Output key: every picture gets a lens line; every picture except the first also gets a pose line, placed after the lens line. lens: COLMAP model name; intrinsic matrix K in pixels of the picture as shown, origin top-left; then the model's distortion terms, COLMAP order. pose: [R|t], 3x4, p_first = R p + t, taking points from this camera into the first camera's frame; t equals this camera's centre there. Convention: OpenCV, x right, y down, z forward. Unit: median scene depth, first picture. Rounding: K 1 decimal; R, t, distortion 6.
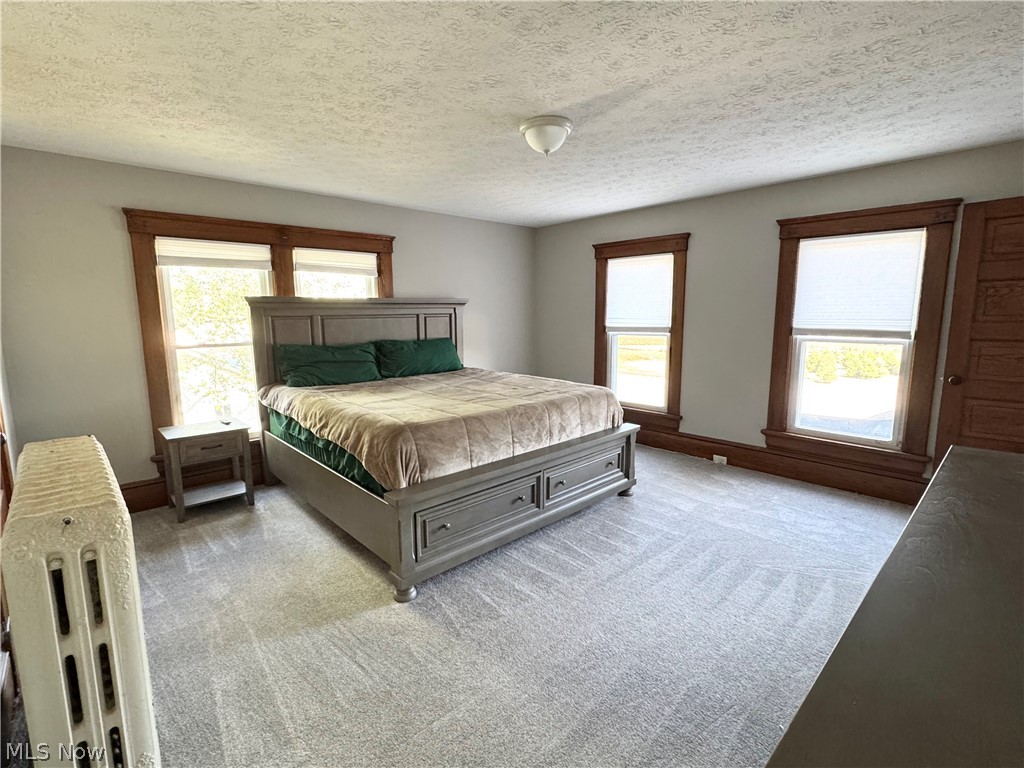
lens RADIAL K [[481.8, 0, 513.9], [0, 481.8, 384.5], [0, 0, 1]] dist [0.000998, -0.000544]
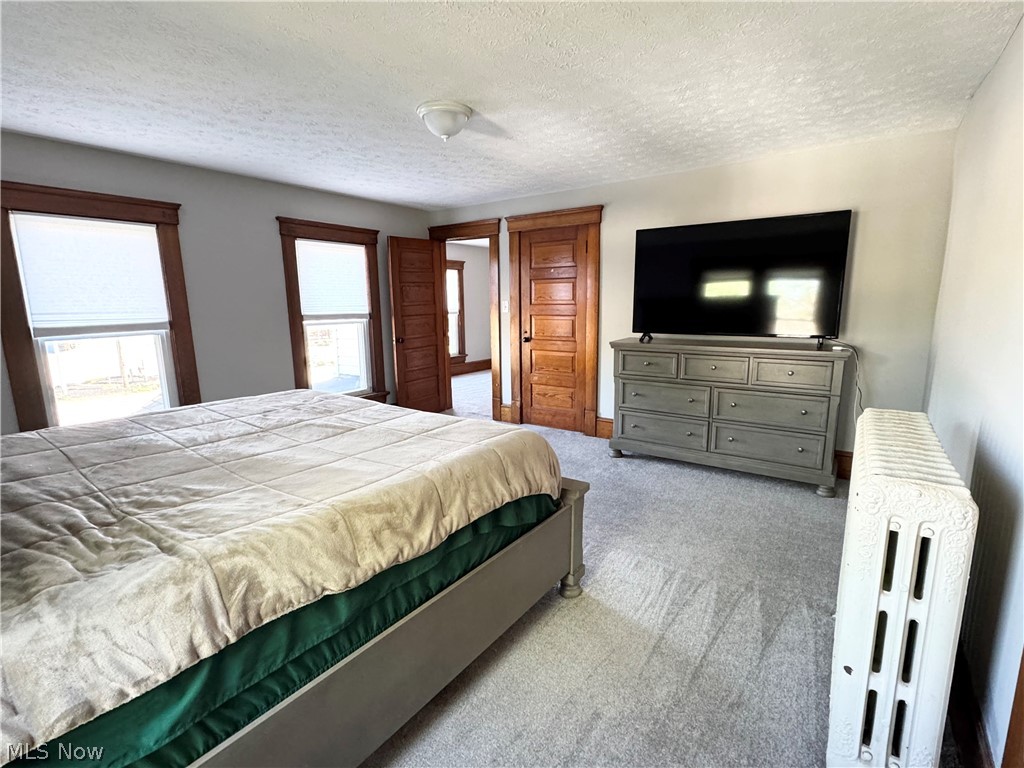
lens RADIAL K [[481.8, 0, 513.9], [0, 481.8, 384.5], [0, 0, 1]] dist [0.000998, -0.000544]
pose [[-0.194910, -0.164990, 0.966845, -0.726468], [0.160413, 0.967115, 0.197374, -0.113653], [-0.967614, 0.193565, -0.162034, 0.803845]]
